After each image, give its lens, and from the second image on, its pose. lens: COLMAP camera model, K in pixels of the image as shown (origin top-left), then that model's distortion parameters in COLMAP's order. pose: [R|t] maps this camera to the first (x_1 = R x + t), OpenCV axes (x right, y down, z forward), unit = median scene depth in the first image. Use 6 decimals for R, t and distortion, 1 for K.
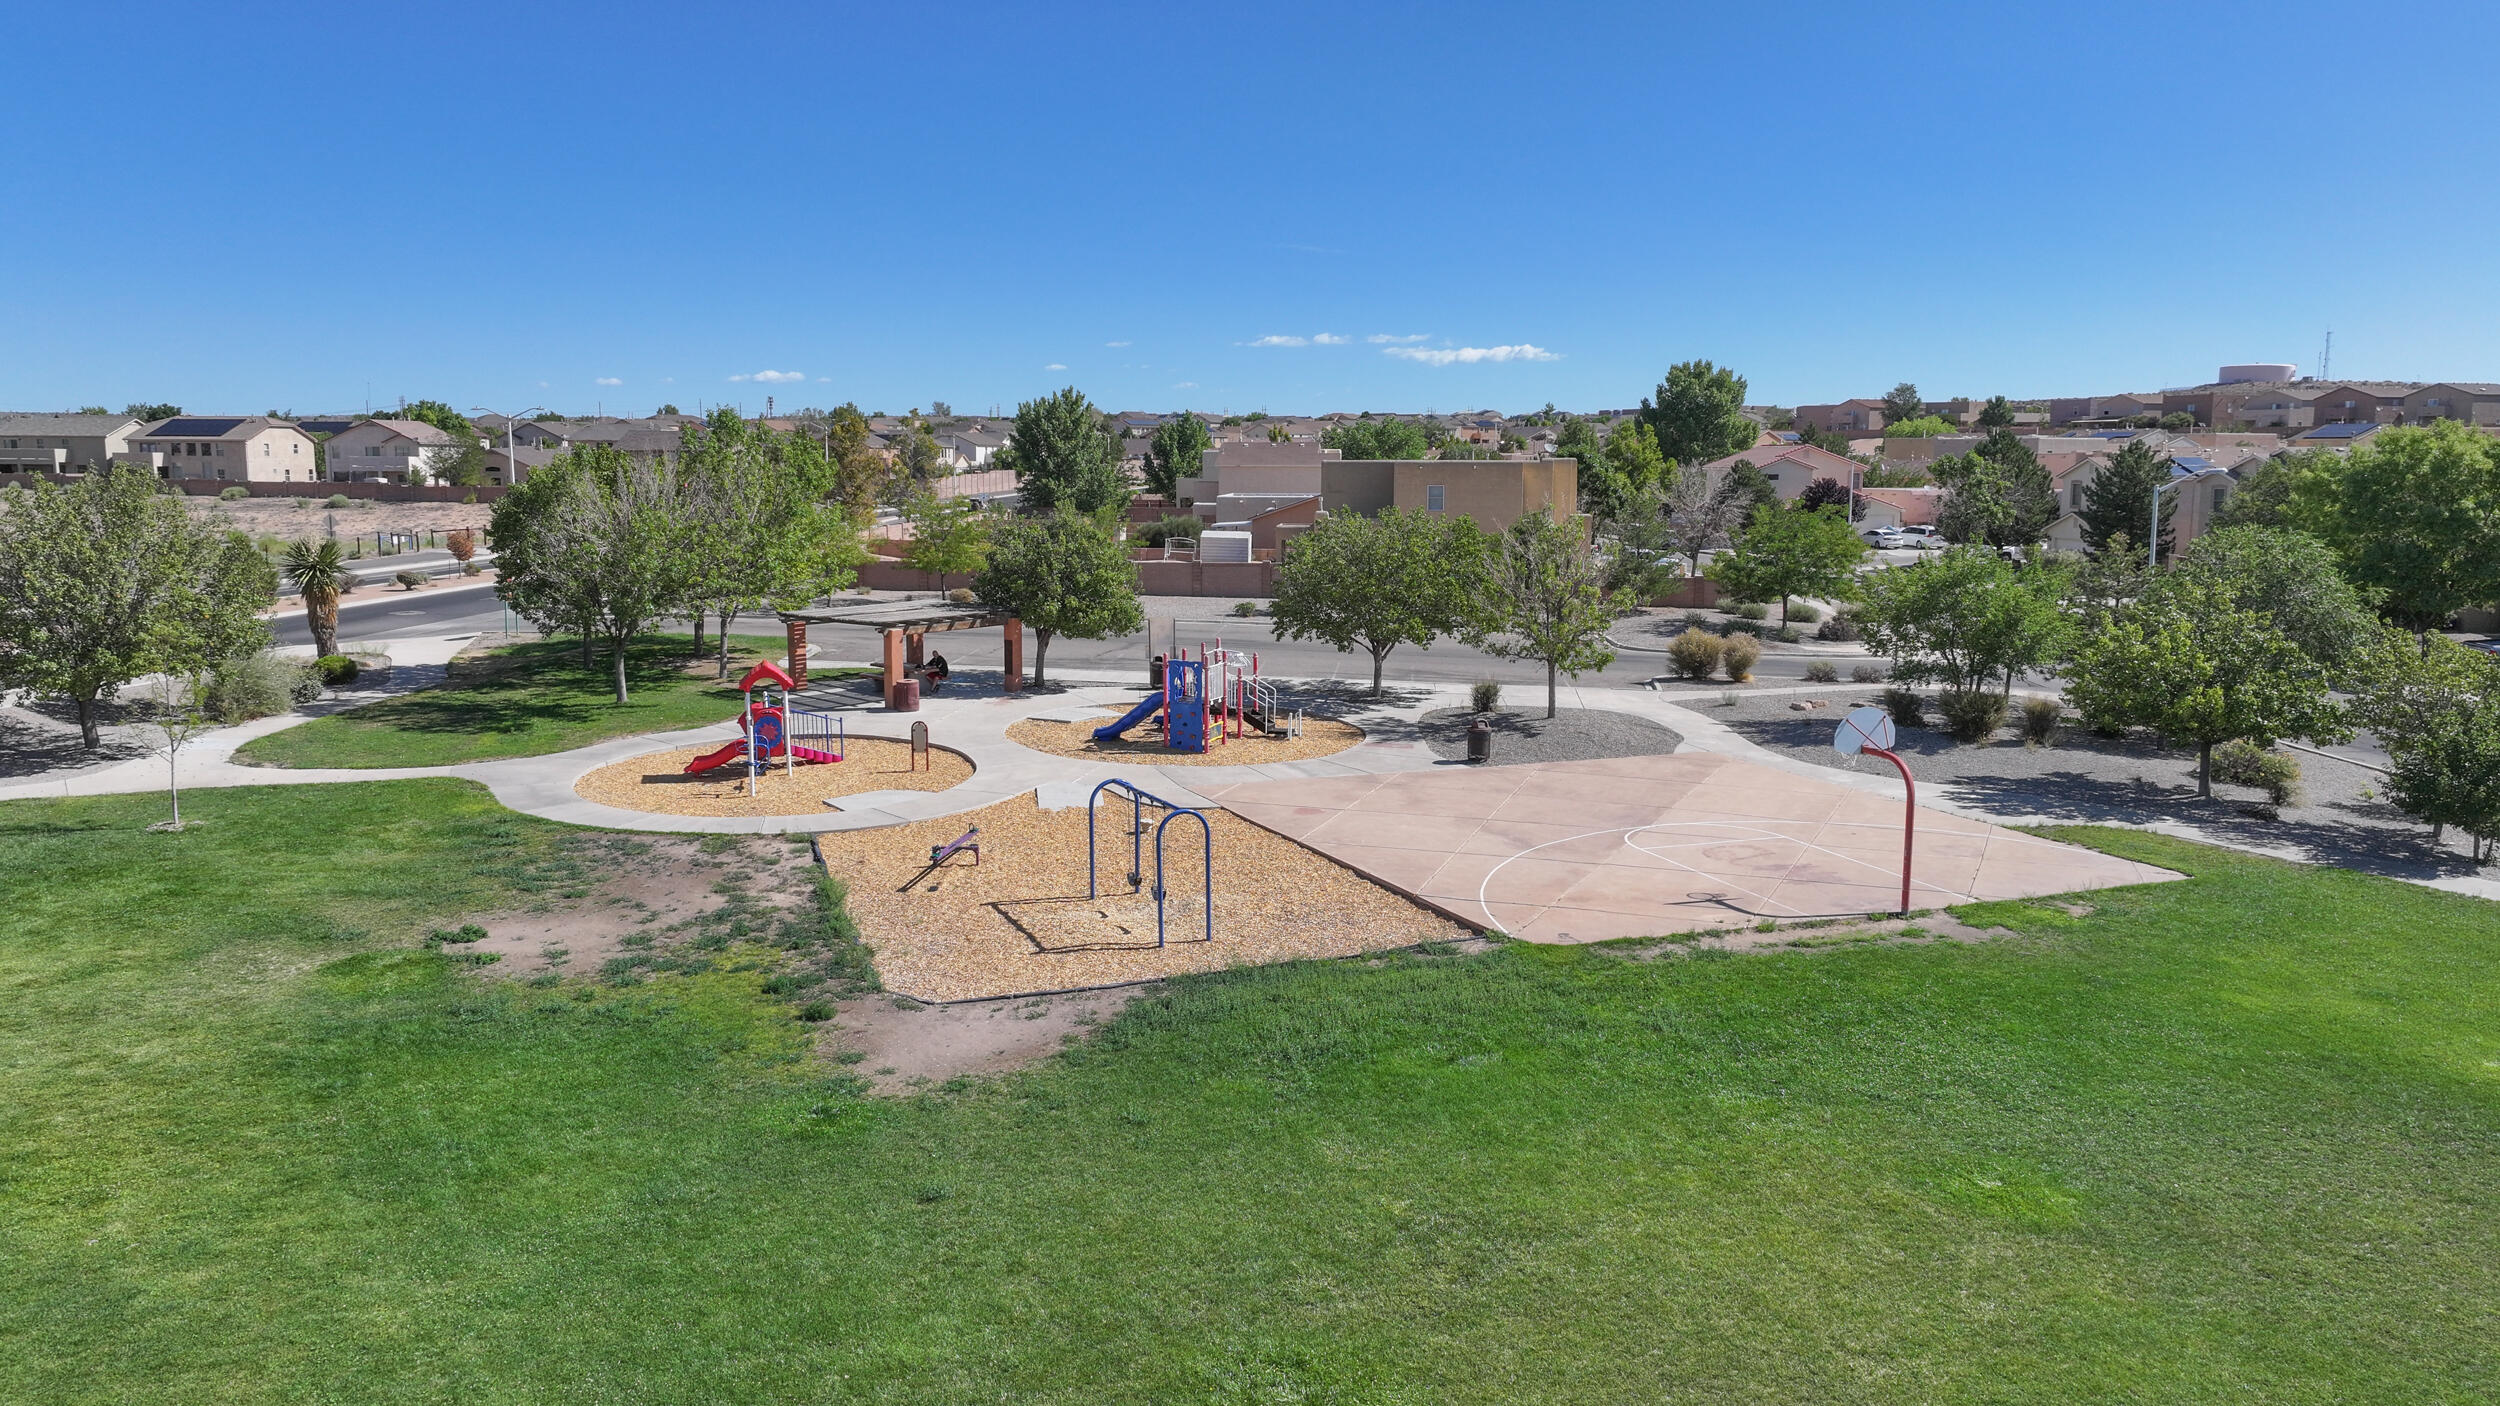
lens RADIAL K [[1754.9, 0, 1246.0], [0, 1754.9, 738.0], [0, 0, 1]] dist [0.001826, 0.004041]
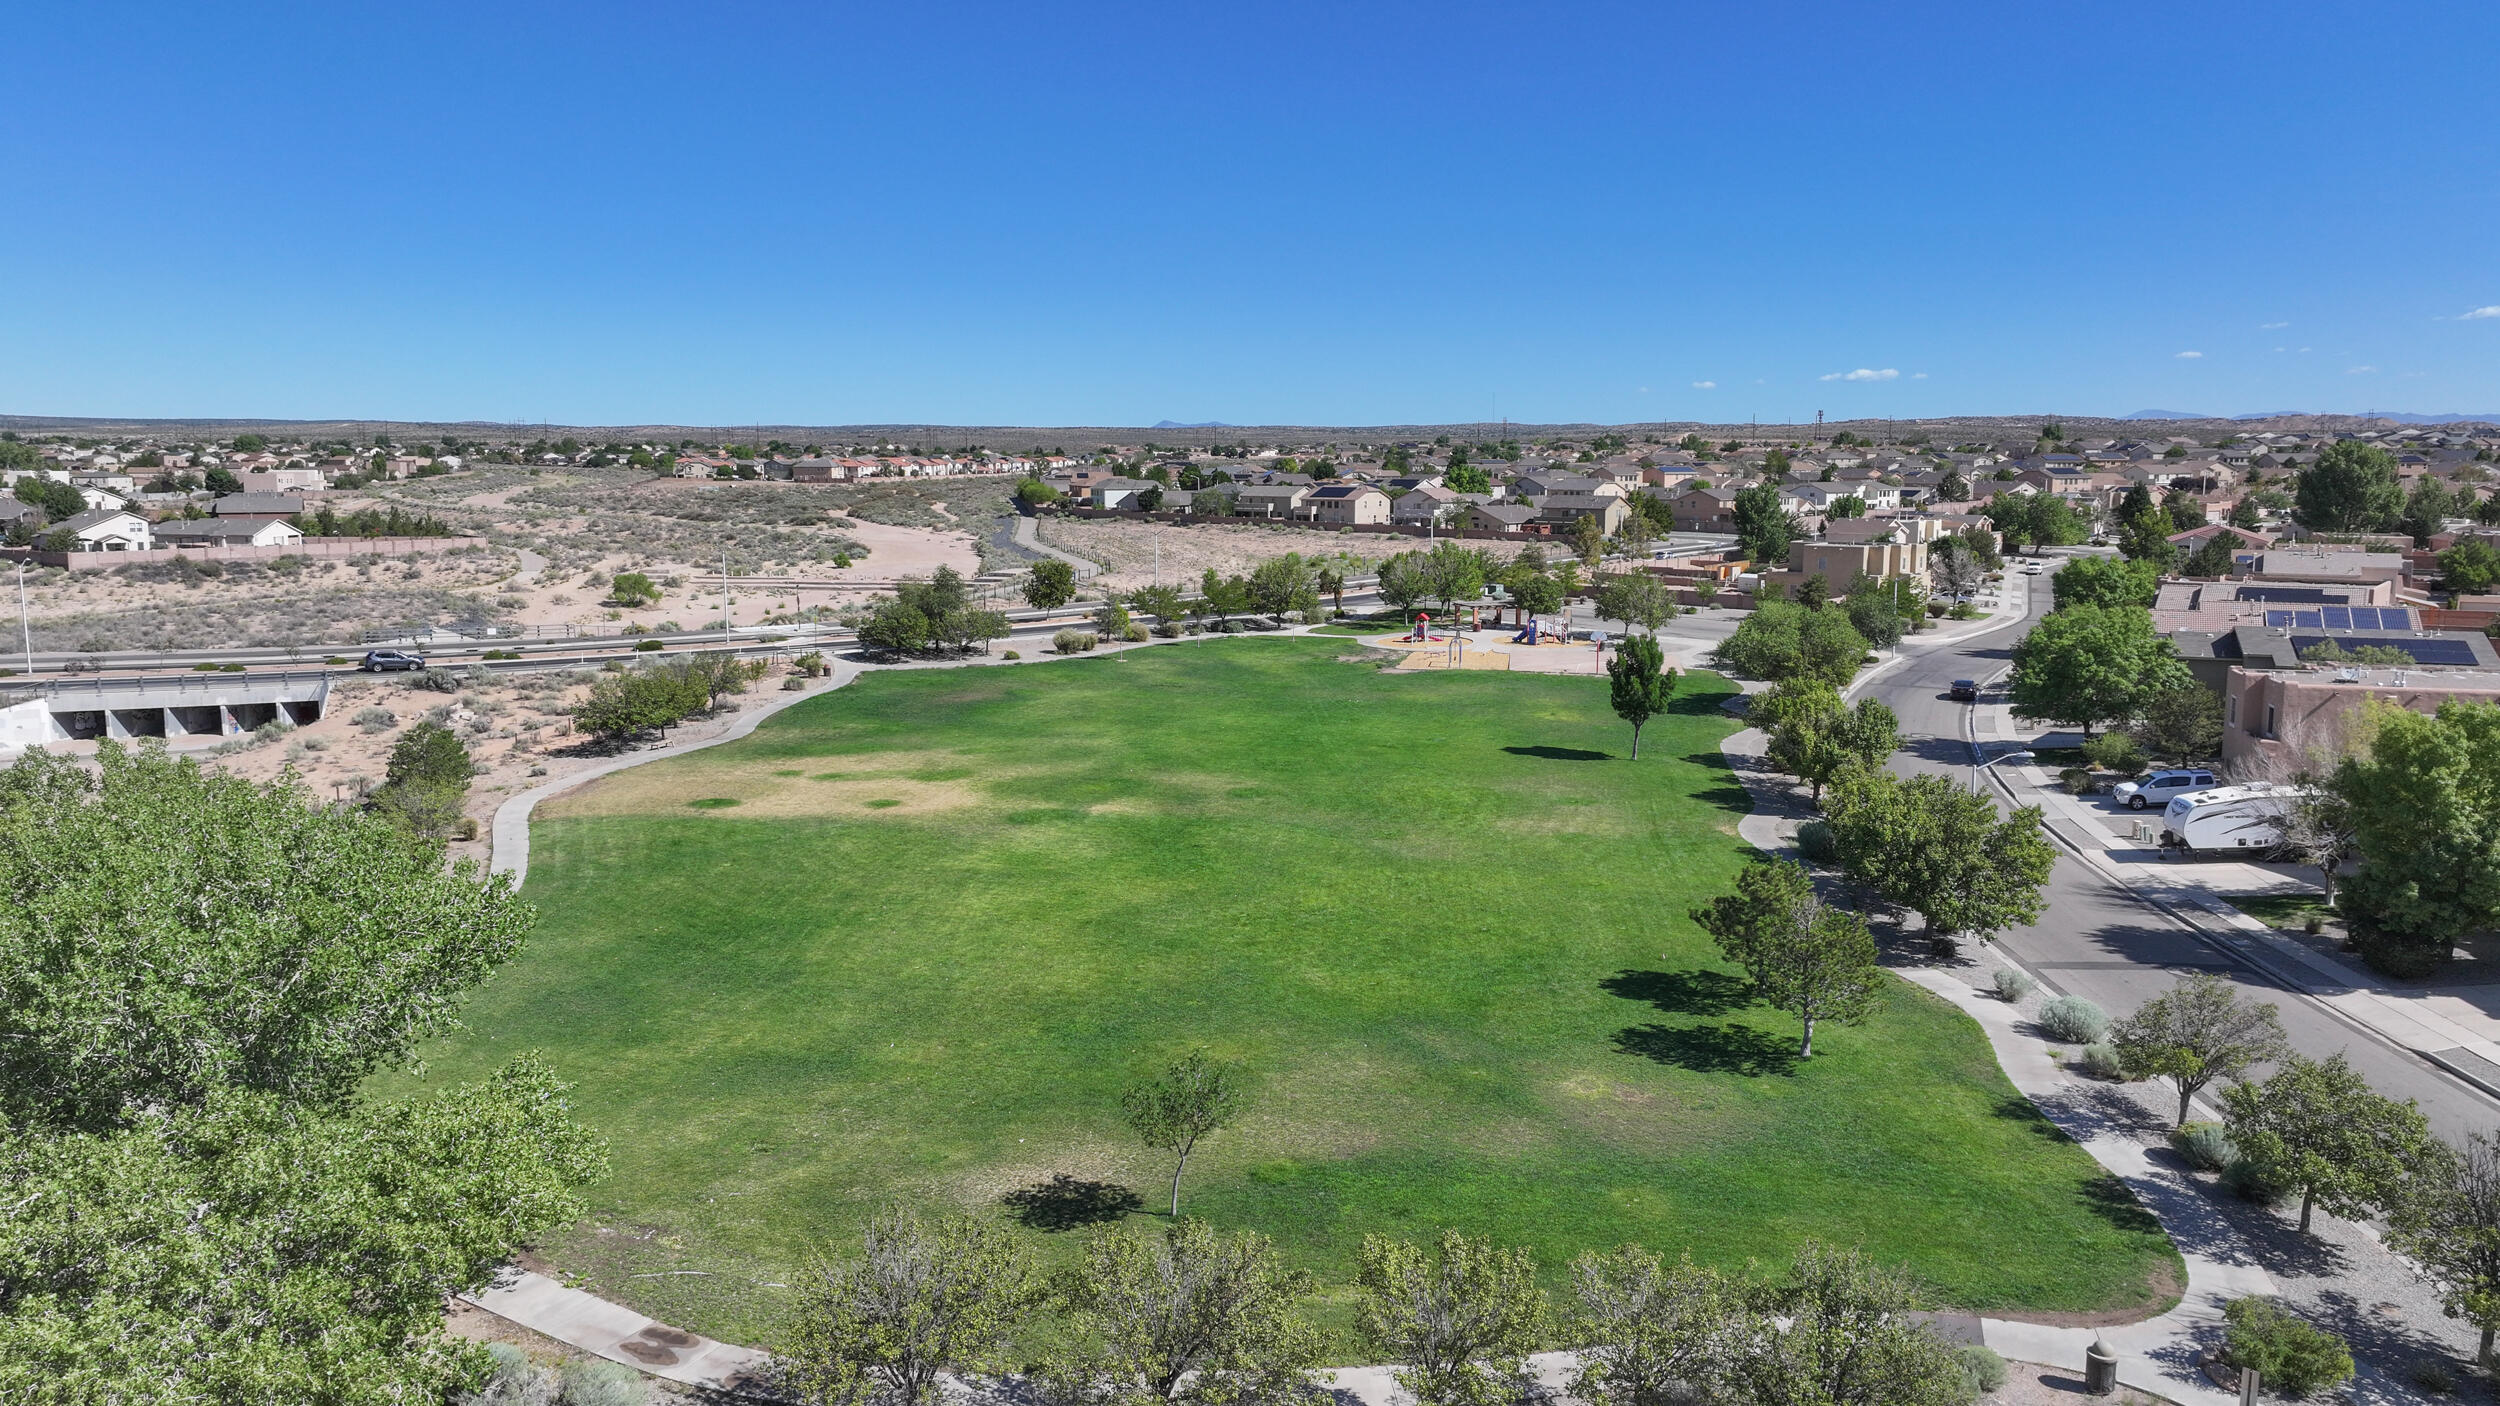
lens RADIAL K [[1754.9, 0, 1246.0], [0, 1754.9, 738.0], [0, 0, 1]] dist [0.001826, 0.004041]
pose [[0.827258, 0.084532, -0.555427, 1.187653], [-0.083577, 0.996132, 0.027125, 0.118399], [0.555572, 0.023982, 0.831123, -1.839080]]
